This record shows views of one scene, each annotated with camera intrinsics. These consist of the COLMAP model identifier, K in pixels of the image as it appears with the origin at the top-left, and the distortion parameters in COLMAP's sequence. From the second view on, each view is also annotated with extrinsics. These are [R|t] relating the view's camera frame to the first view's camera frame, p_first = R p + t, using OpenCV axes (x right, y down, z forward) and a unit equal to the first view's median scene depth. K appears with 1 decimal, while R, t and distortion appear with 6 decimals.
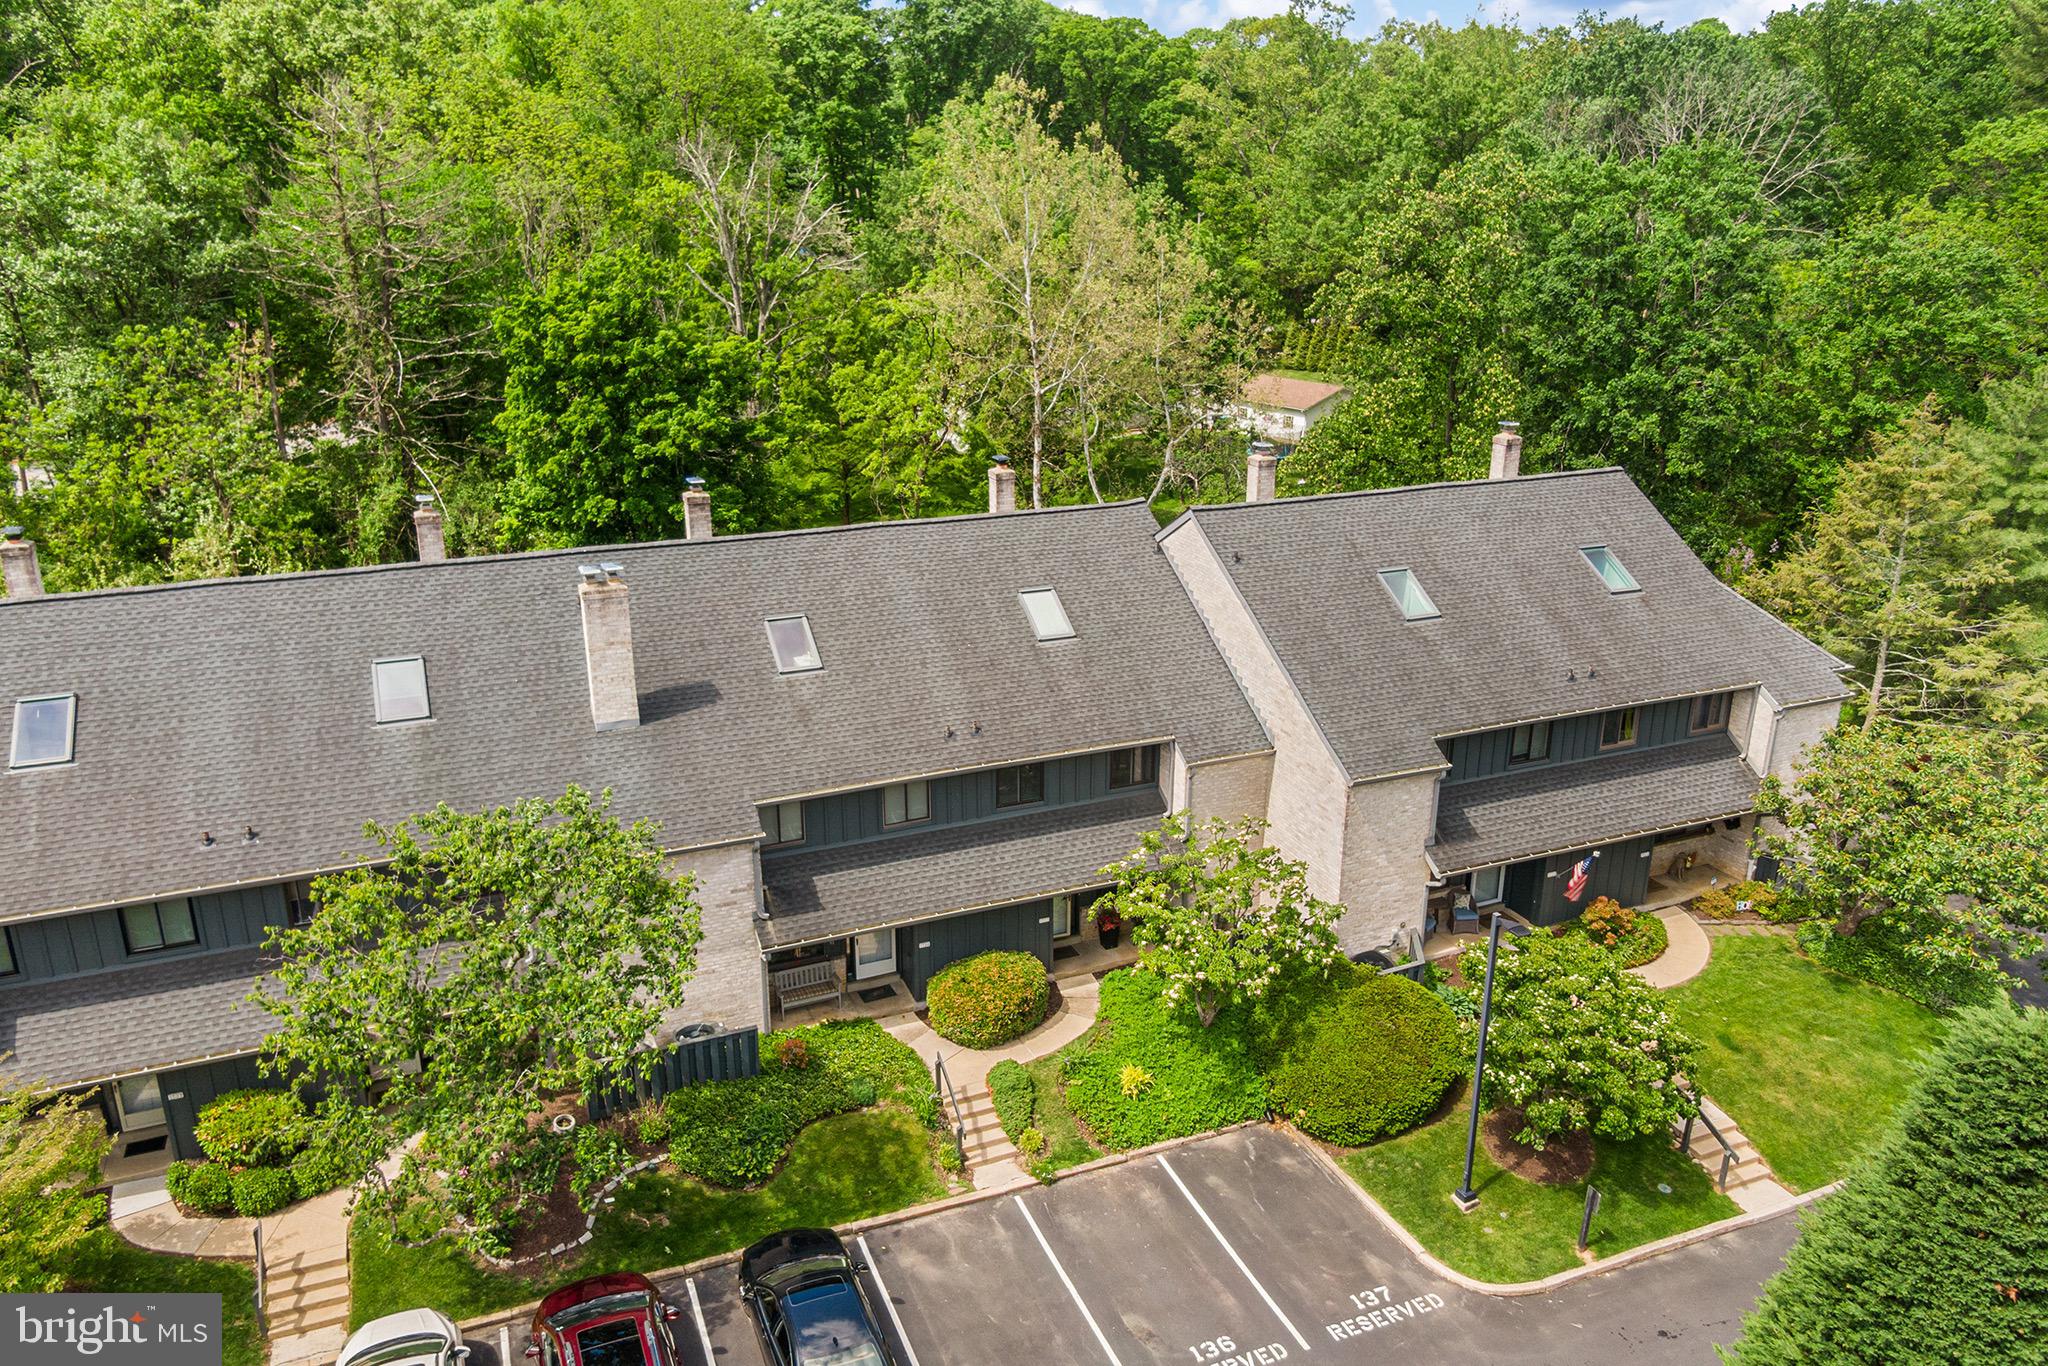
lens RADIAL K [[1504.5, 0, 1059.6], [0, 1504.5, 656.8], [0, 0, 1]] dist [0.031908, -0.054816]
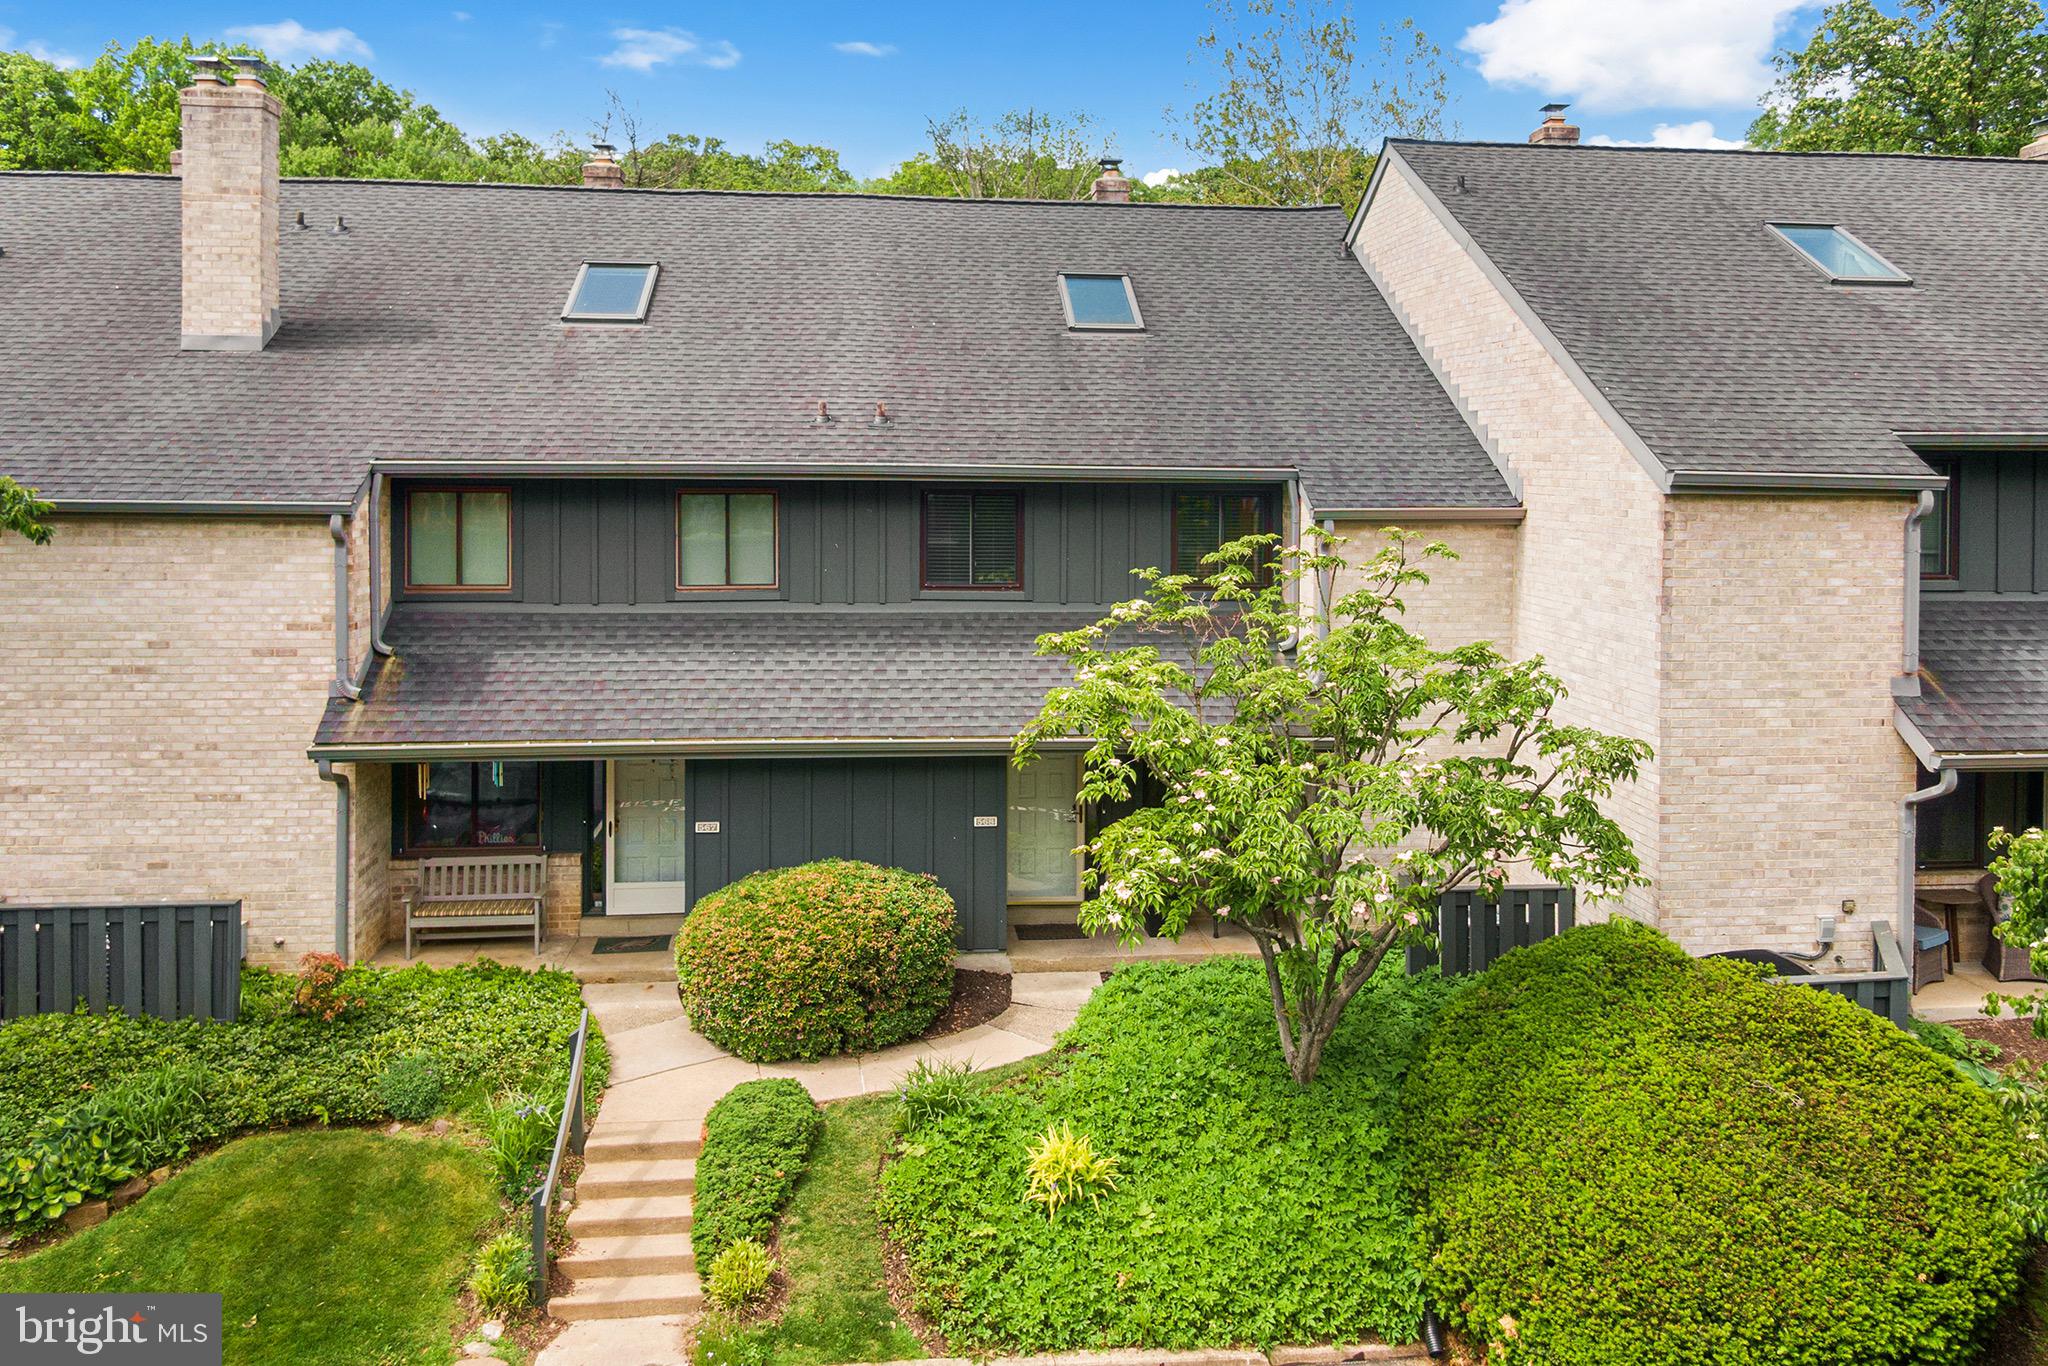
lens RADIAL K [[1526.7, 0, 1048.0], [0, 1526.7, 490.6], [0, 0, 1]] dist [0.006663, -0.006096]
pose [[0.954804, 0.005163, -0.297190, 0.150904], [-0.091258, 0.956650, -0.276574, 0.209701], [0.282879, 0.291196, 0.913884, 0.556289]]
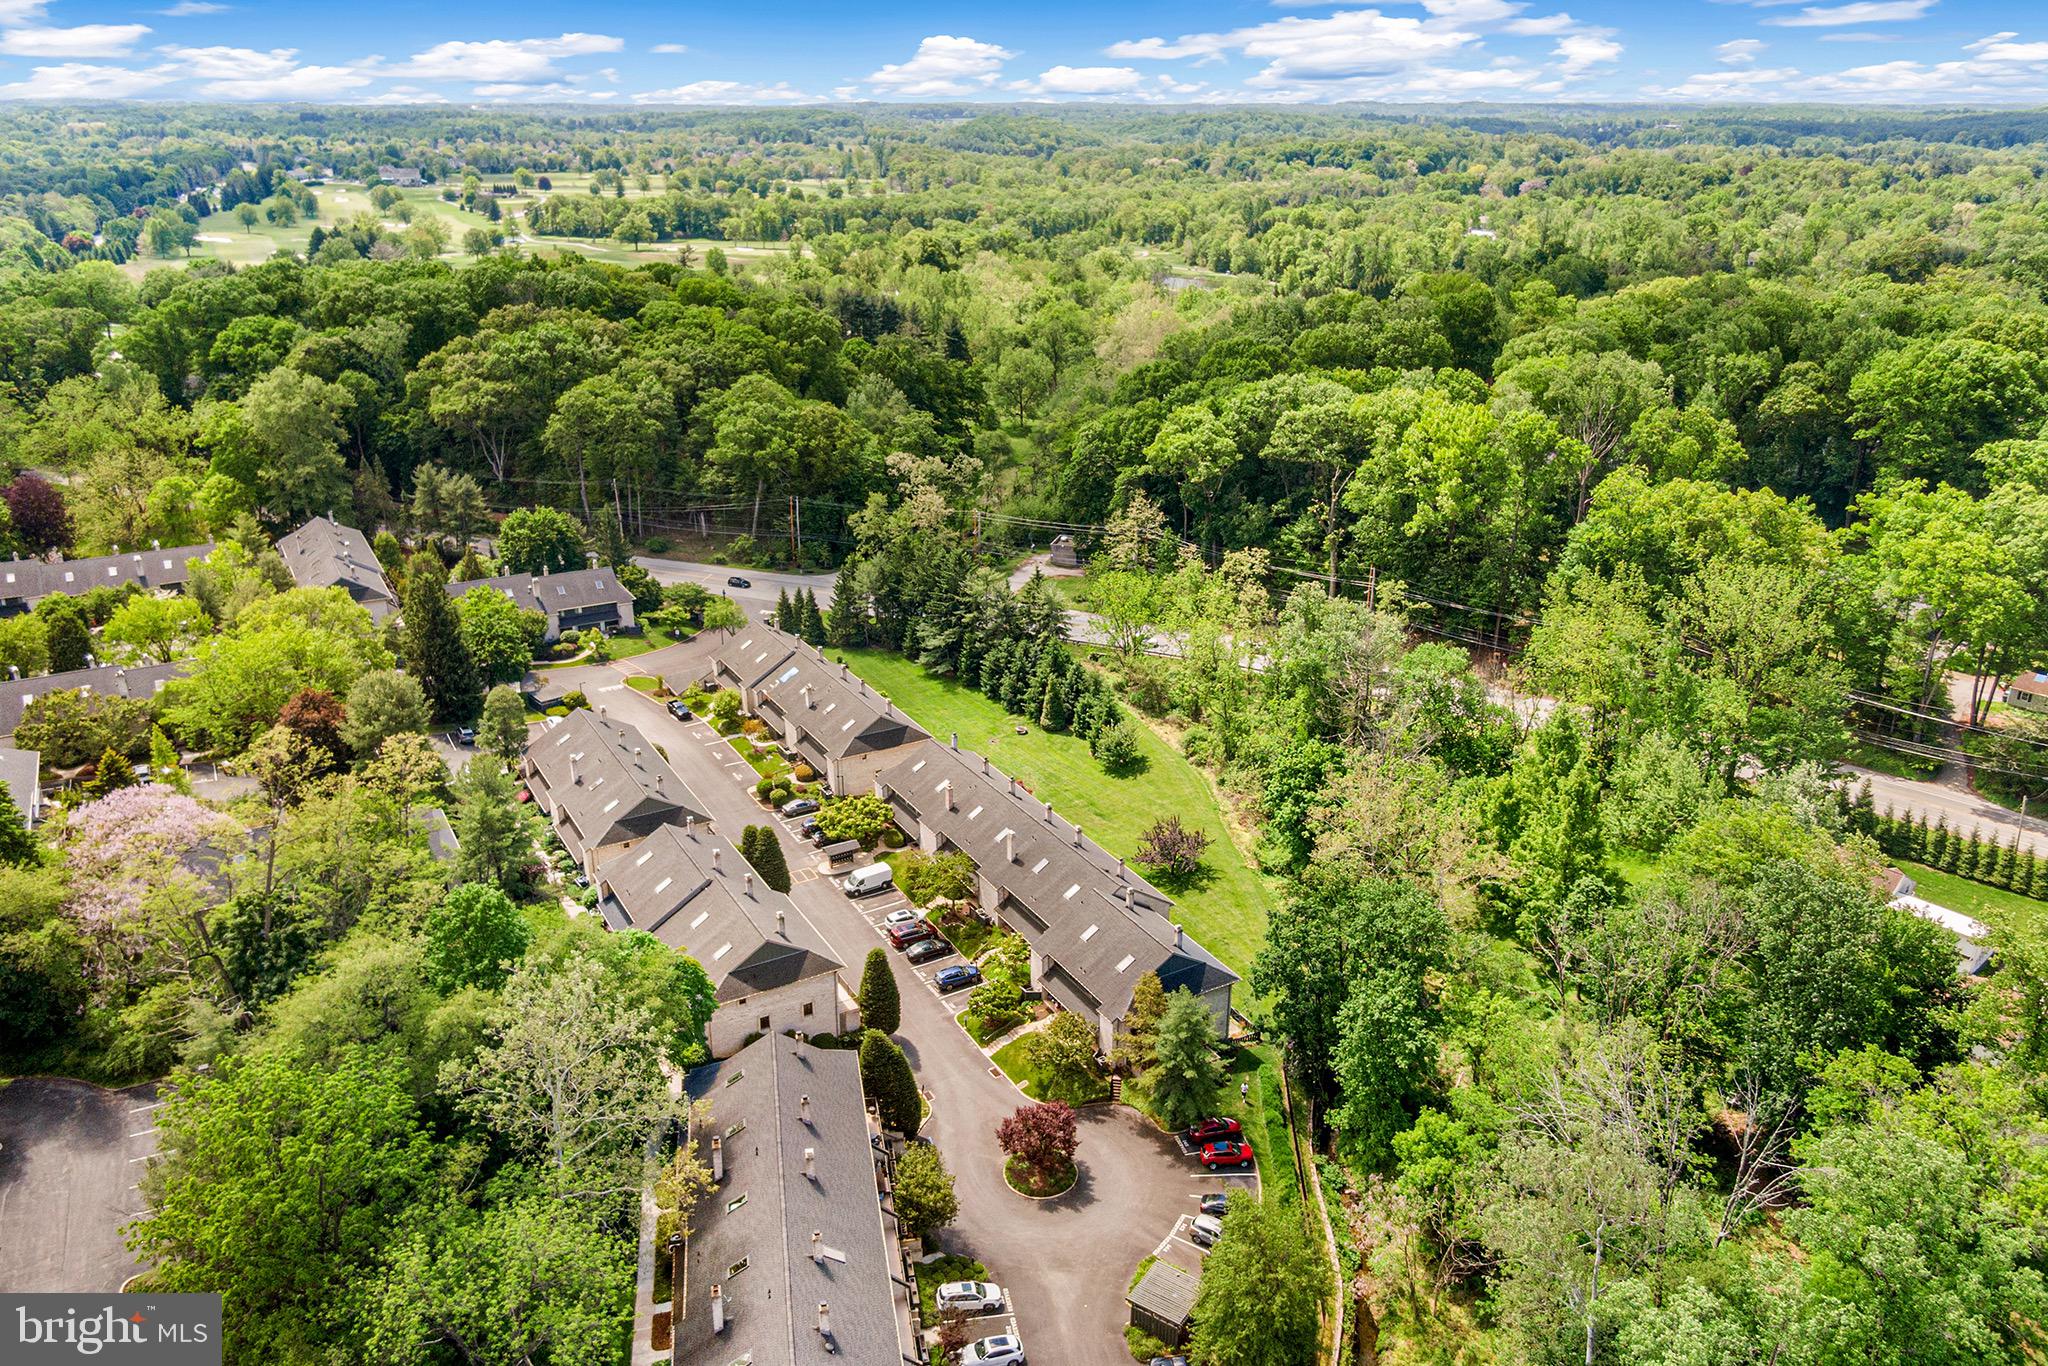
lens RADIAL K [[1504.5, 0, 1046.6], [0, 1504.5, 678.3], [0, 0, 1]] dist [0.031908, -0.054816]
pose [[0.123229, 0.362723, -0.923714, 4.044744], [-0.311367, 0.897937, 0.311063, -2.049189], [0.942266, 0.249282, 0.223591, -0.185975]]
